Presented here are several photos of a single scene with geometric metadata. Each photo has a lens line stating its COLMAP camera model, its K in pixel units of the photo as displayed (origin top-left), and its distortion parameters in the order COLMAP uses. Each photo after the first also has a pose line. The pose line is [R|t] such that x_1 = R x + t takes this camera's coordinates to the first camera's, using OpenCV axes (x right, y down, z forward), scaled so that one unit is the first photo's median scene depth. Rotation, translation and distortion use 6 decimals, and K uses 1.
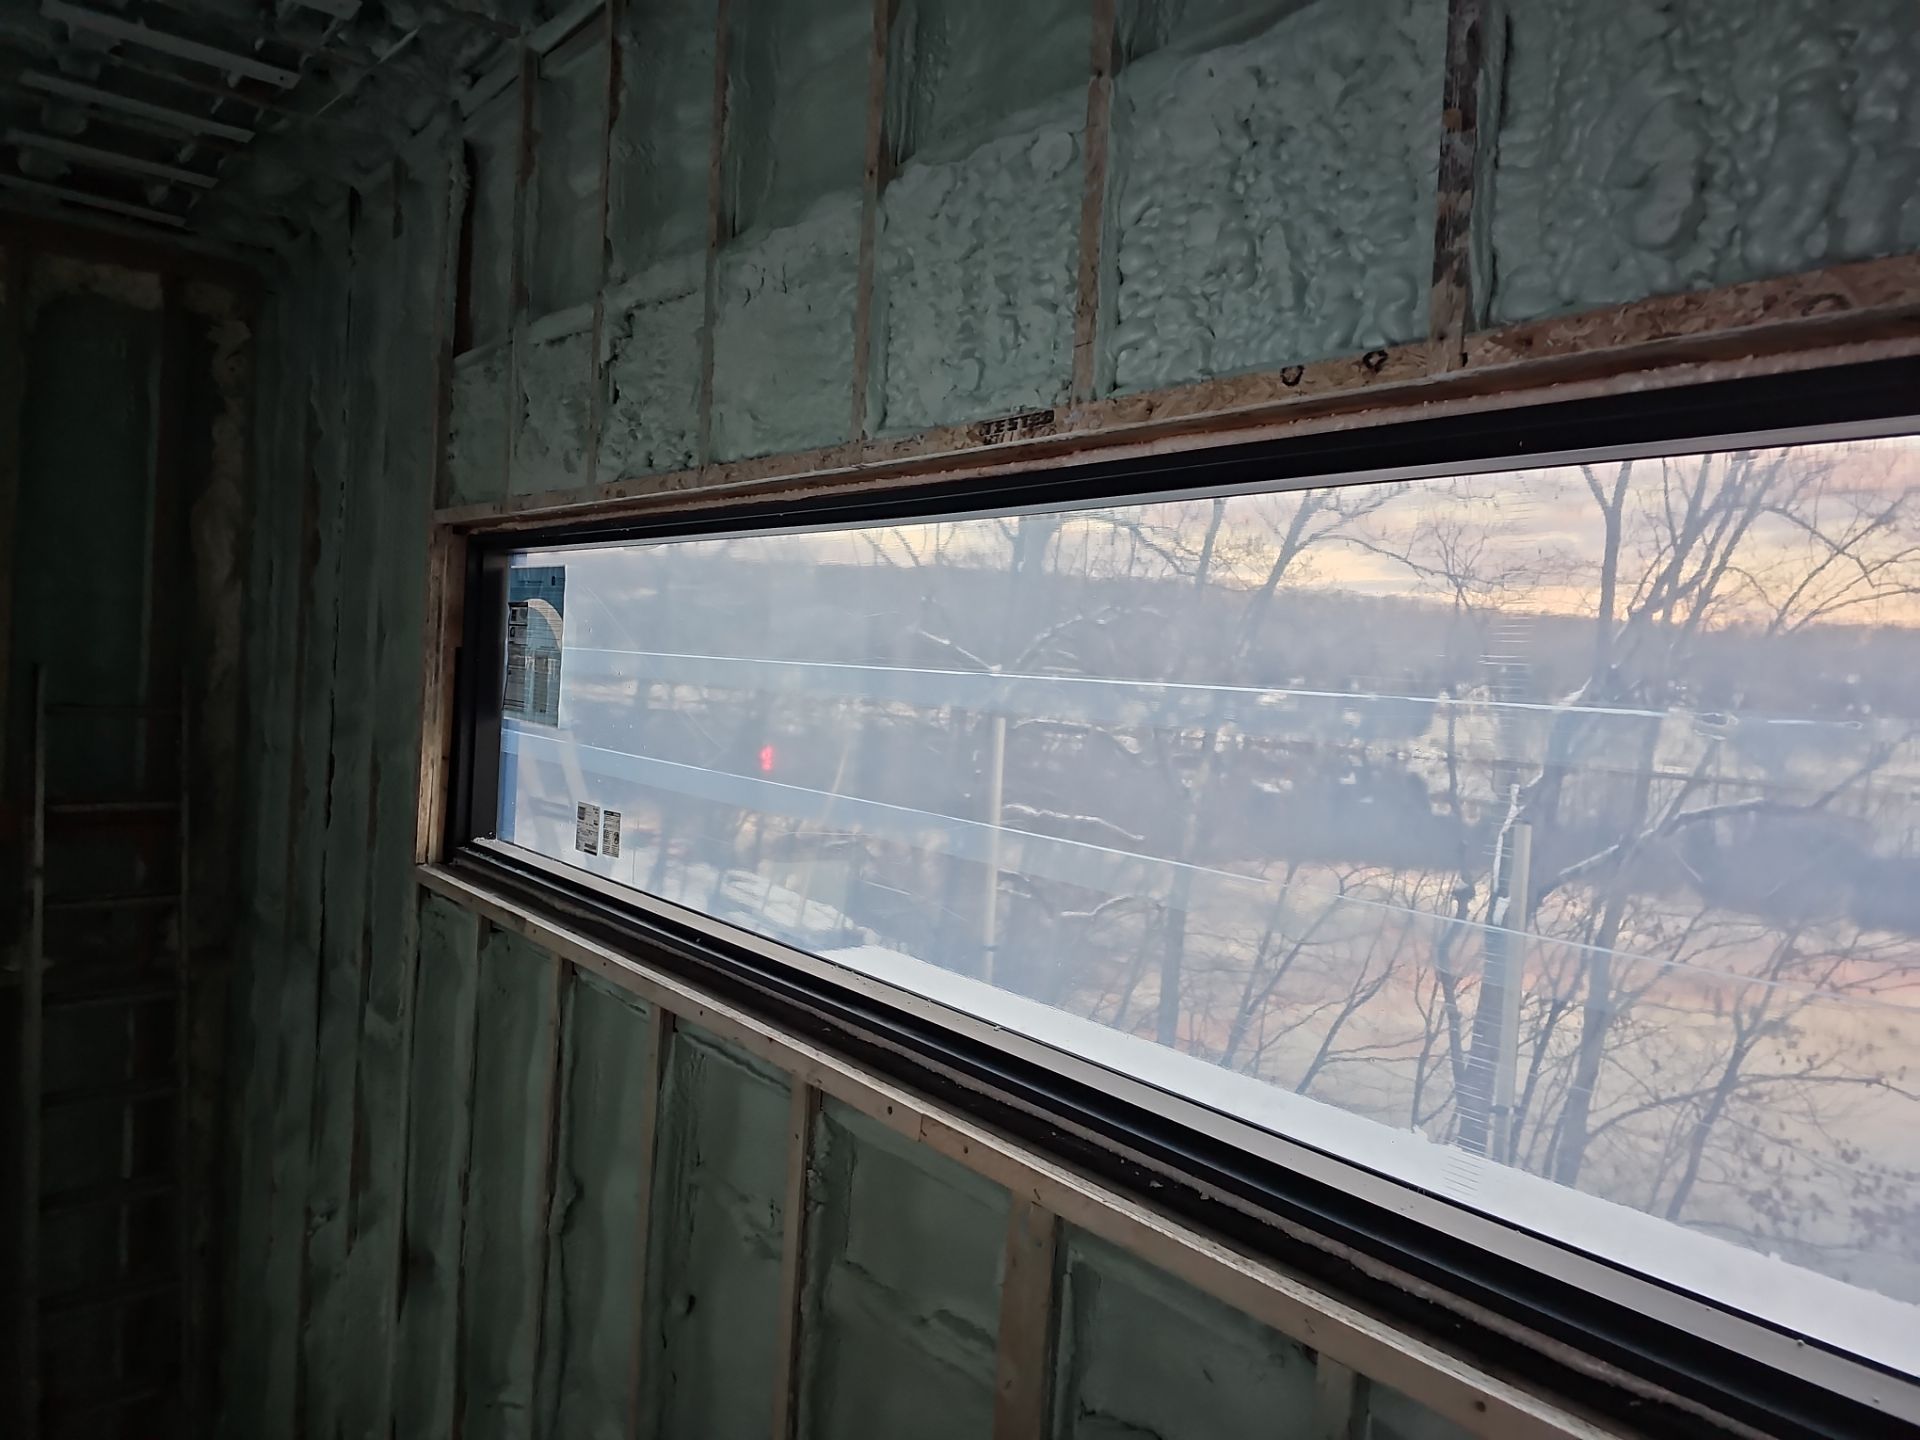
lens RADIAL K [[1252.9, 0, 921.5], [0, 1252.9, 719.4], [0, 0, 1]] dist [0.046342, -0.023609]
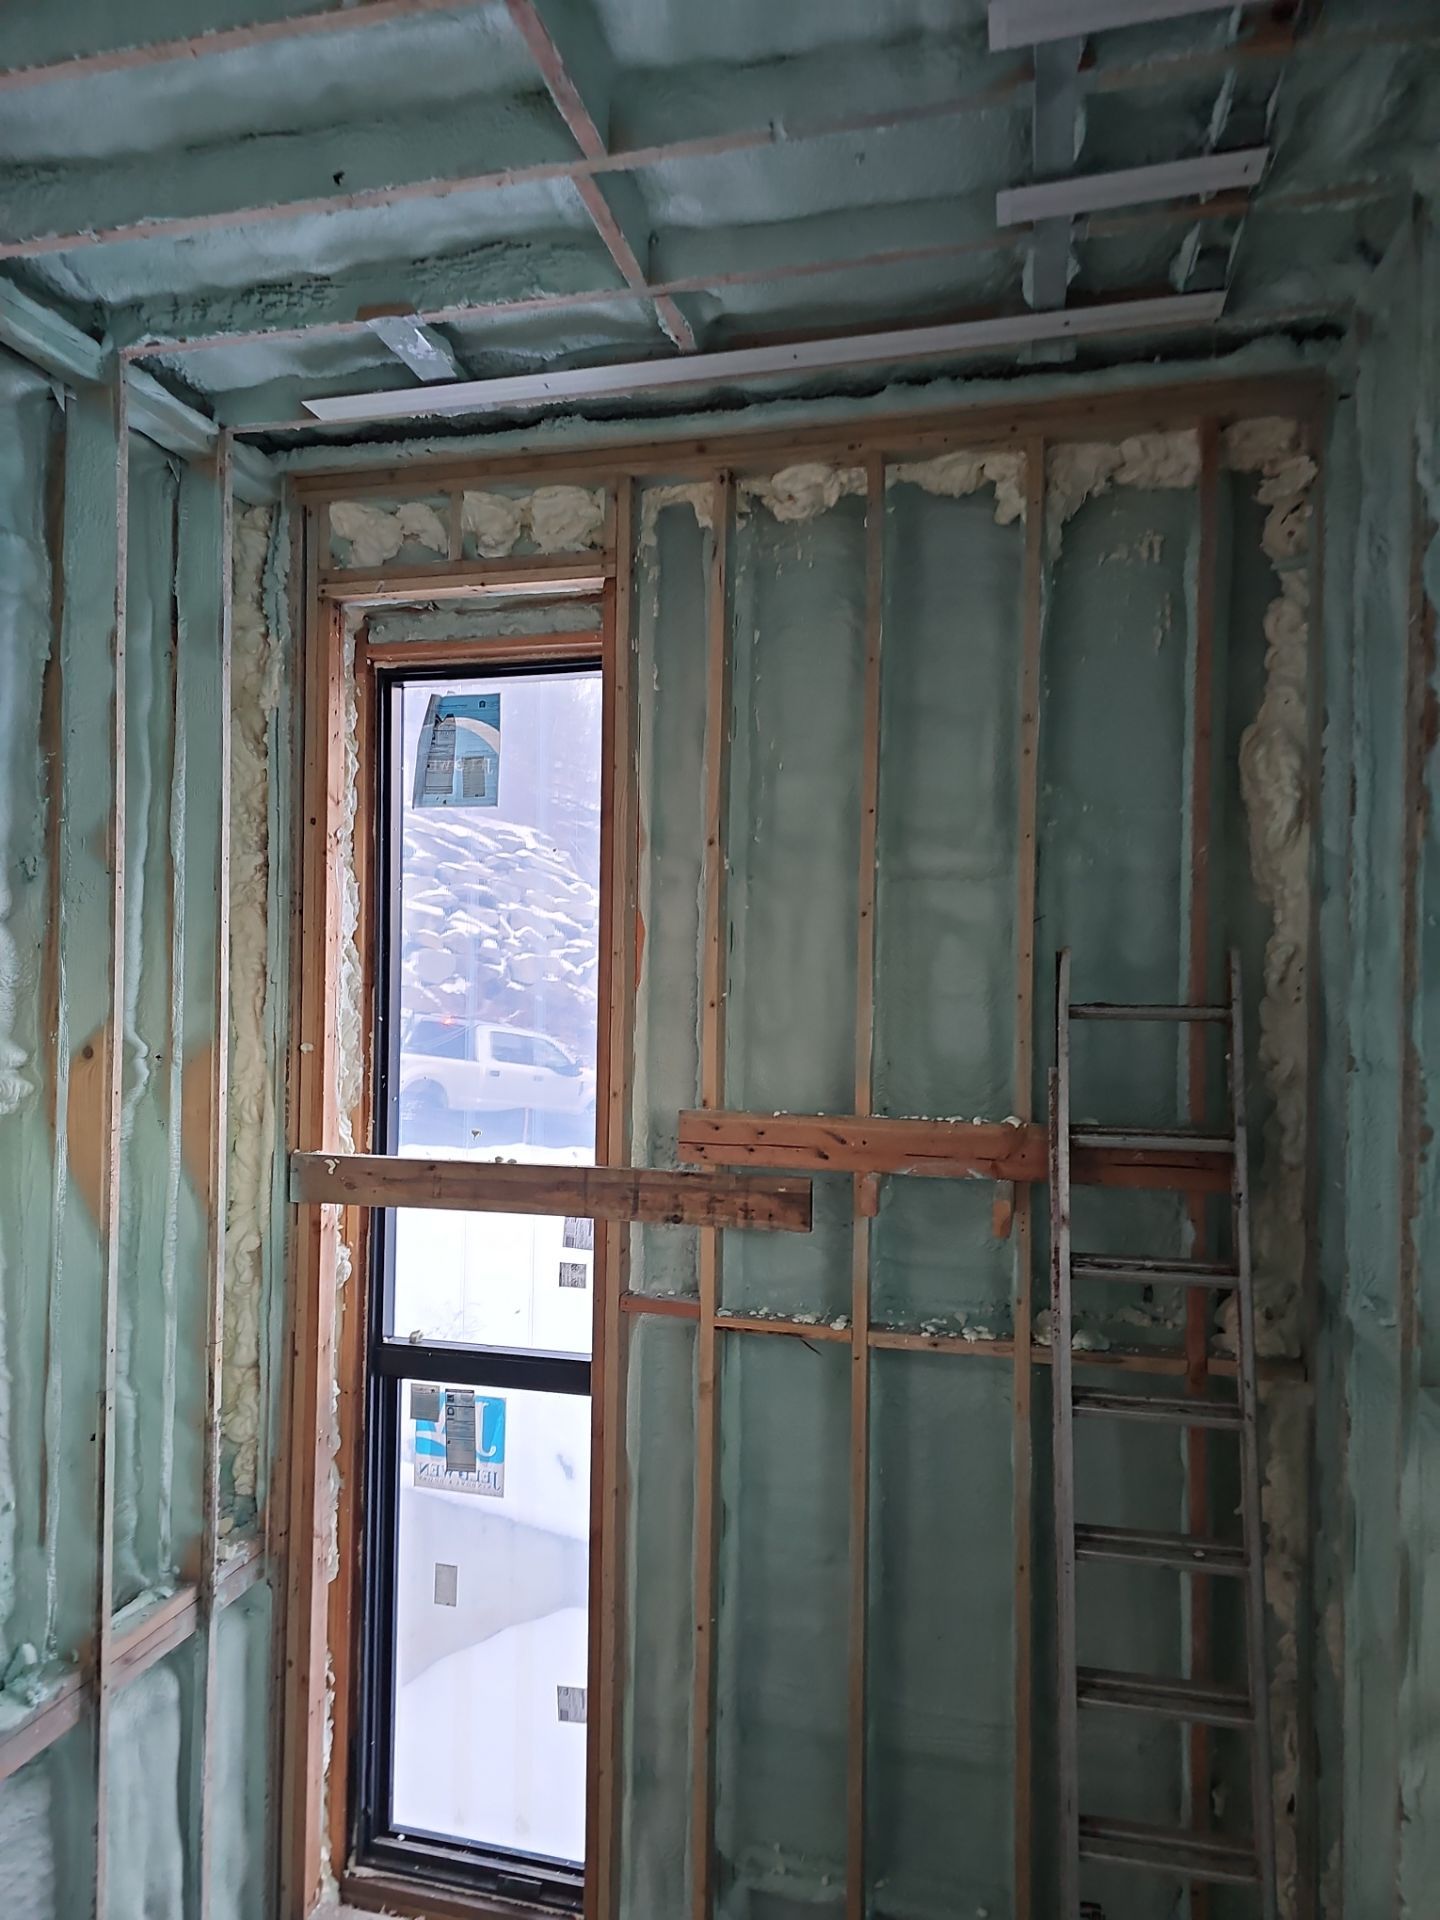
lens RADIAL K [[1289.0, 0, 703.9], [0, 1289.0, 976.6], [0, 0, 1]] dist [0.060058, -0.038883]
pose [[0.600952, -0.054031, -0.797457, -0.191354], [-0.002518, 0.997580, -0.069488, 0.025316], [0.799281, 0.043766, 0.599361, 0.348918]]
